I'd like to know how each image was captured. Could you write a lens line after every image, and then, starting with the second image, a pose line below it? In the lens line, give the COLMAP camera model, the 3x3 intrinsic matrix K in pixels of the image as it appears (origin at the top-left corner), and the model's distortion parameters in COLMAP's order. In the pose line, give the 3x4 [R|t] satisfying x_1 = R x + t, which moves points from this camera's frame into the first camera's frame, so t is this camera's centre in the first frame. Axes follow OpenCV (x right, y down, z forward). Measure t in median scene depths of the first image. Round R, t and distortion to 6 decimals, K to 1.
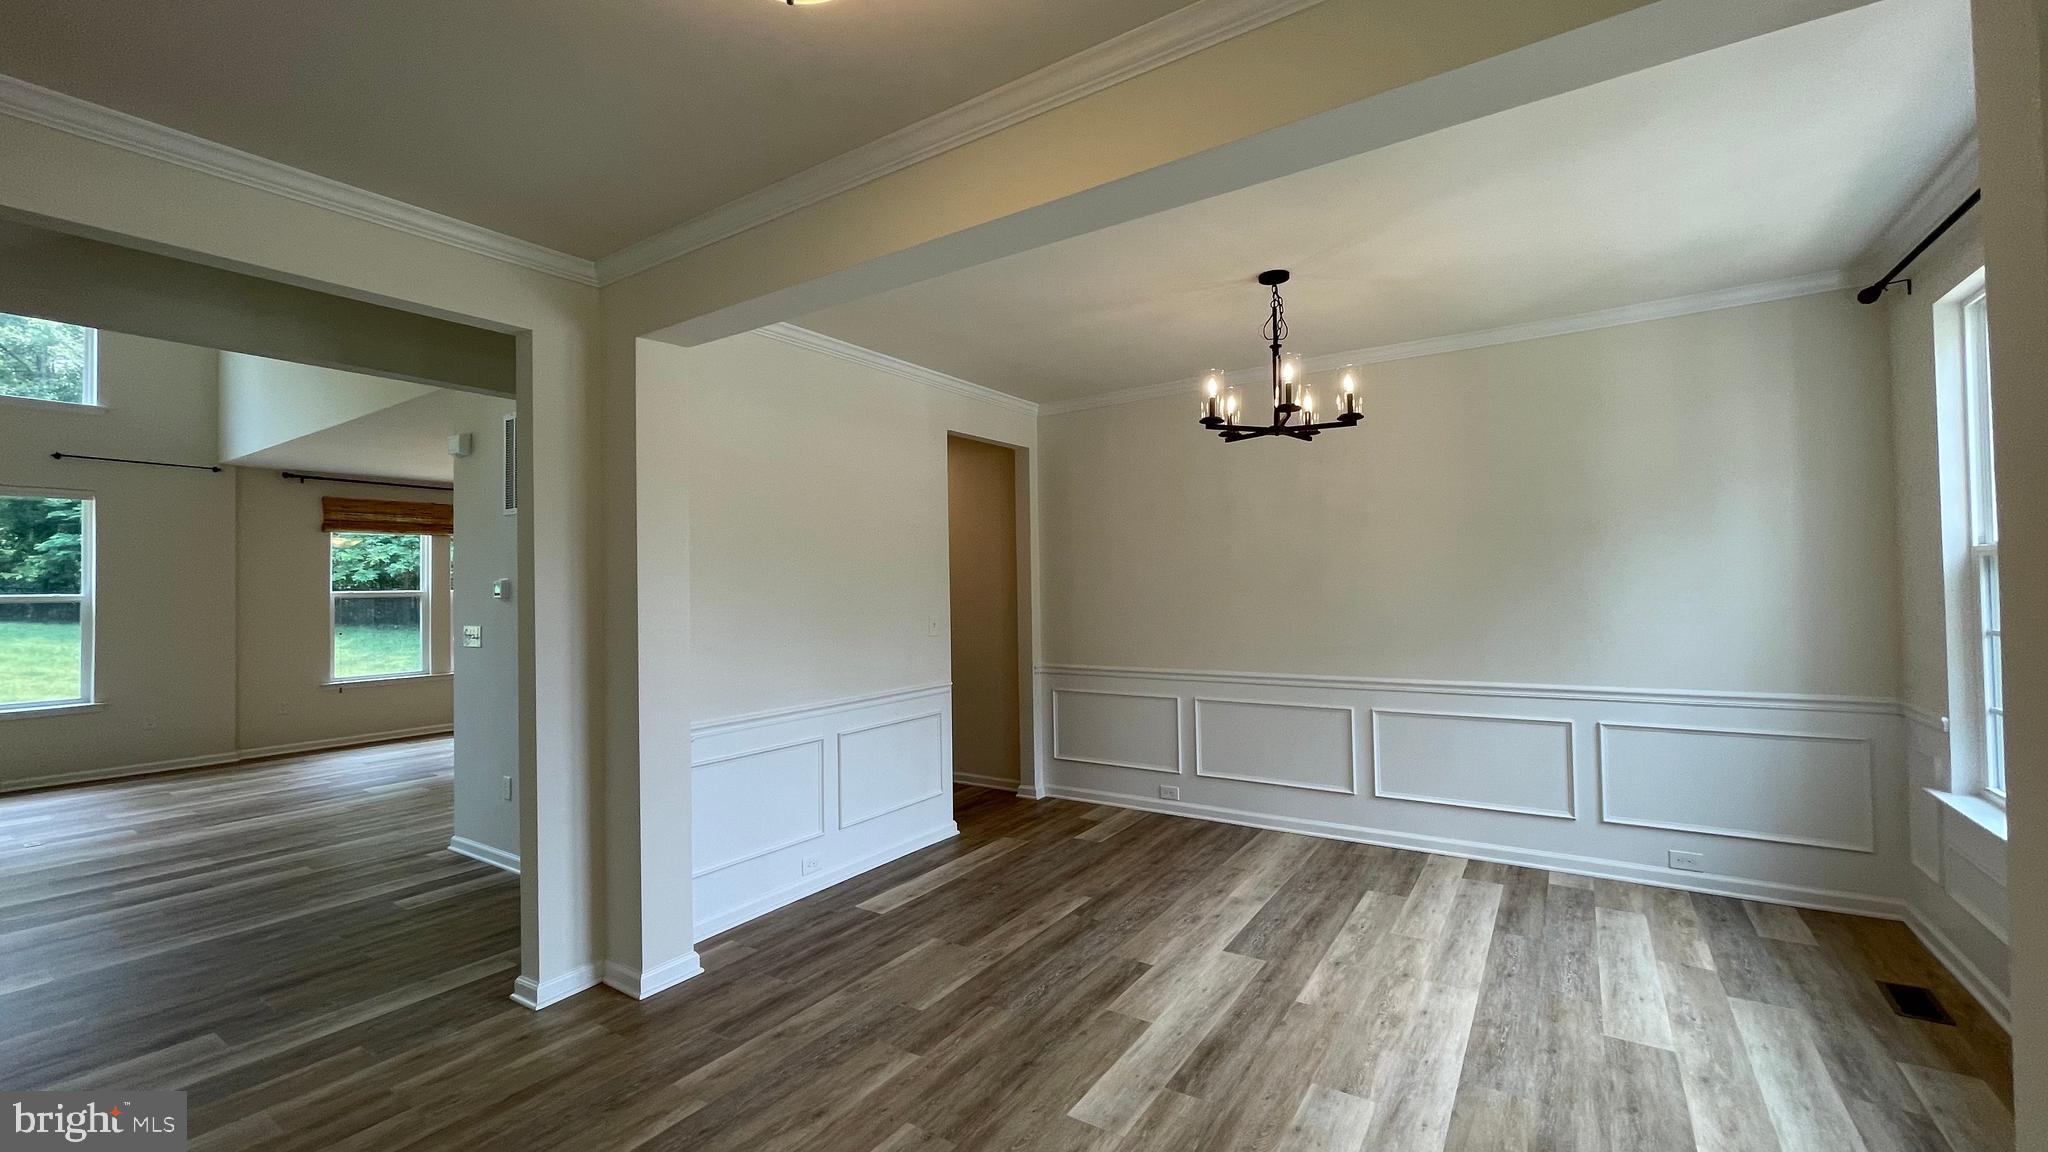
lens RADIAL K [[828.1, 0, 1025.7], [0, 828.1, 568.4], [0, 0, 1]] dist [-0.002586, 0.001100]
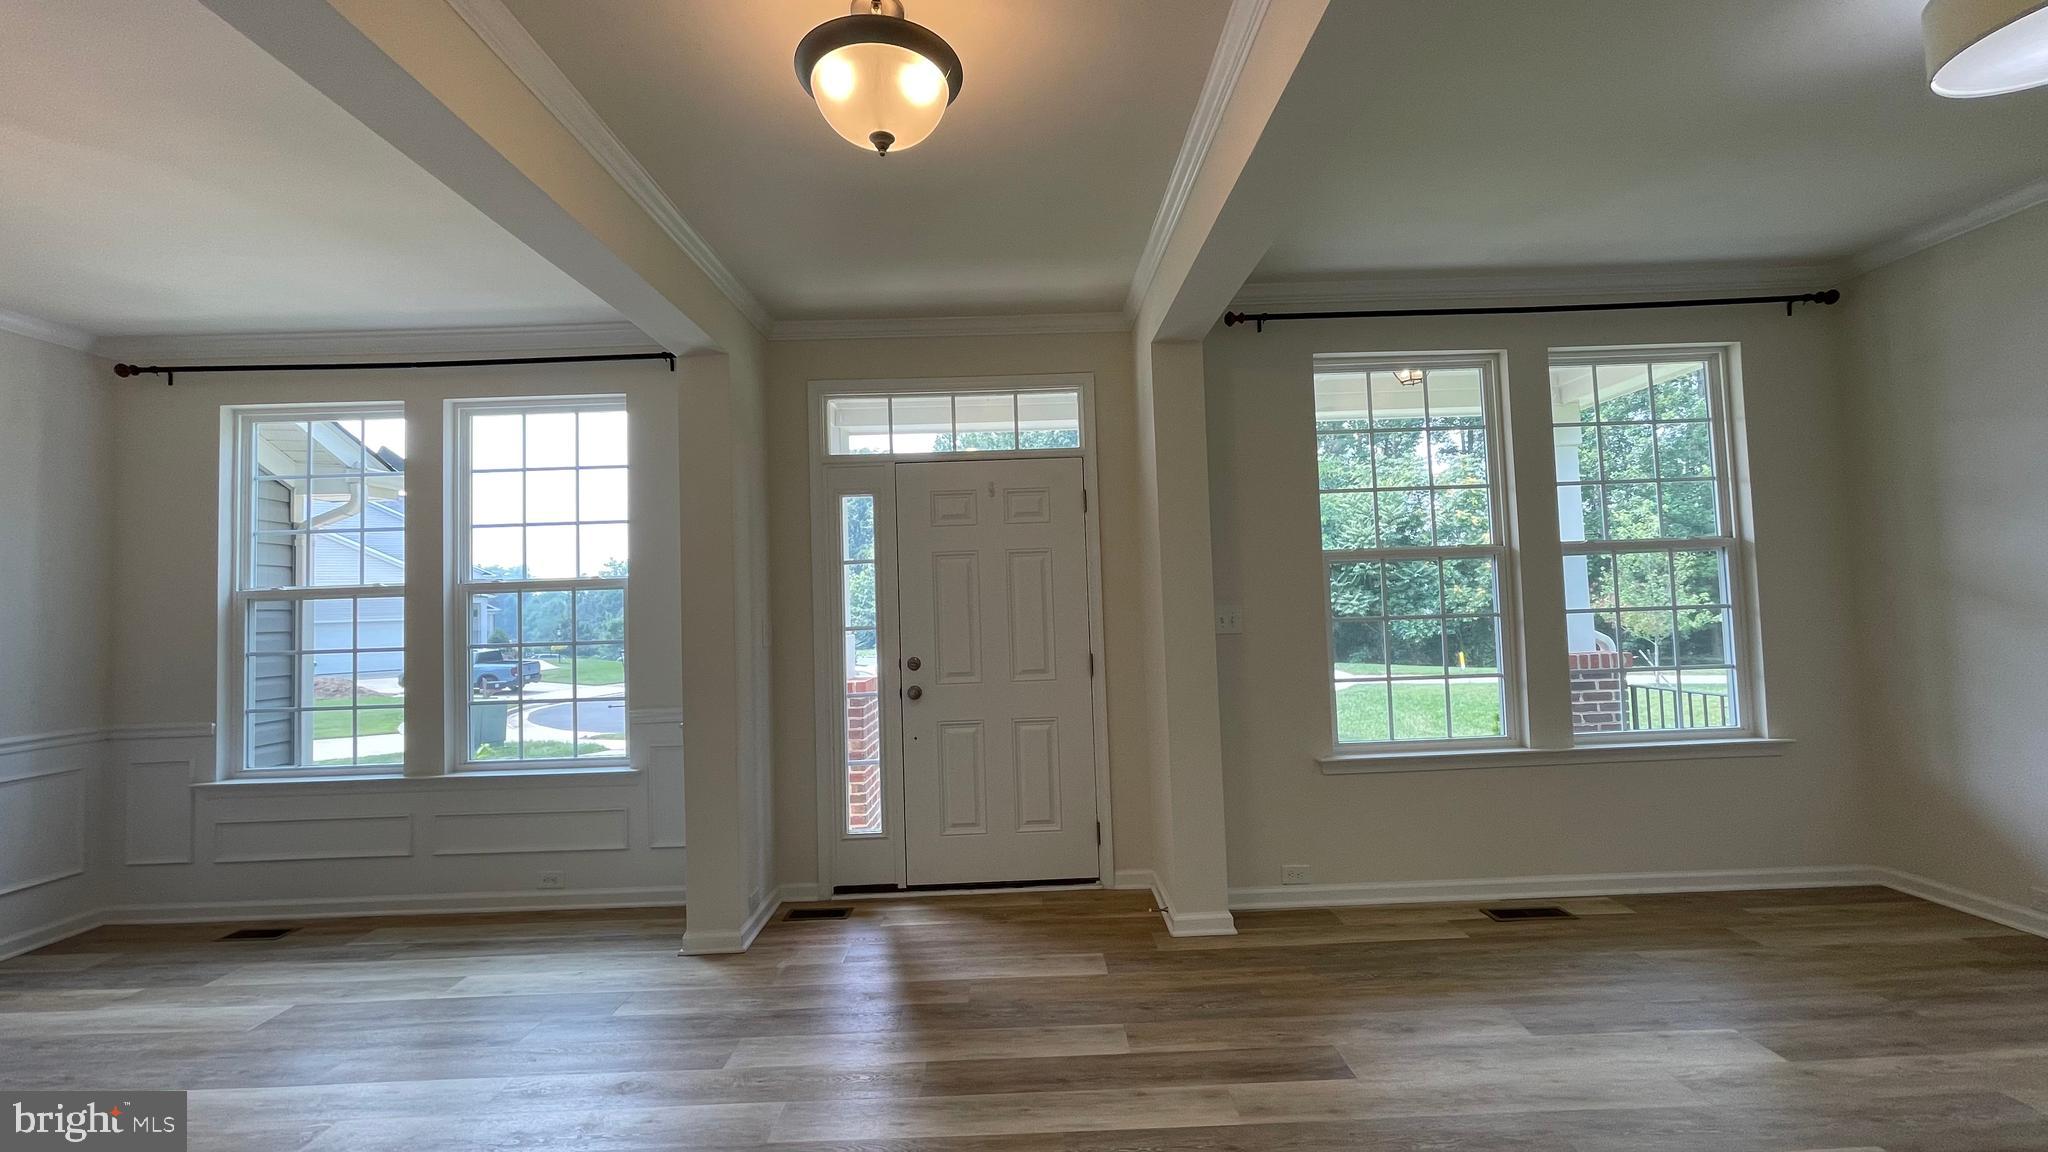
lens RADIAL K [[828.1, 0, 1028.2], [0, 828.1, 572.1], [0, 0, 1]] dist [-0.002586, 0.001100]
pose [[-0.554899, 0.072775, 0.828728, -0.743678], [0.026111, 0.997199, -0.070086, 0.076676], [-0.831508, -0.017252, -0.555245, 0.737649]]
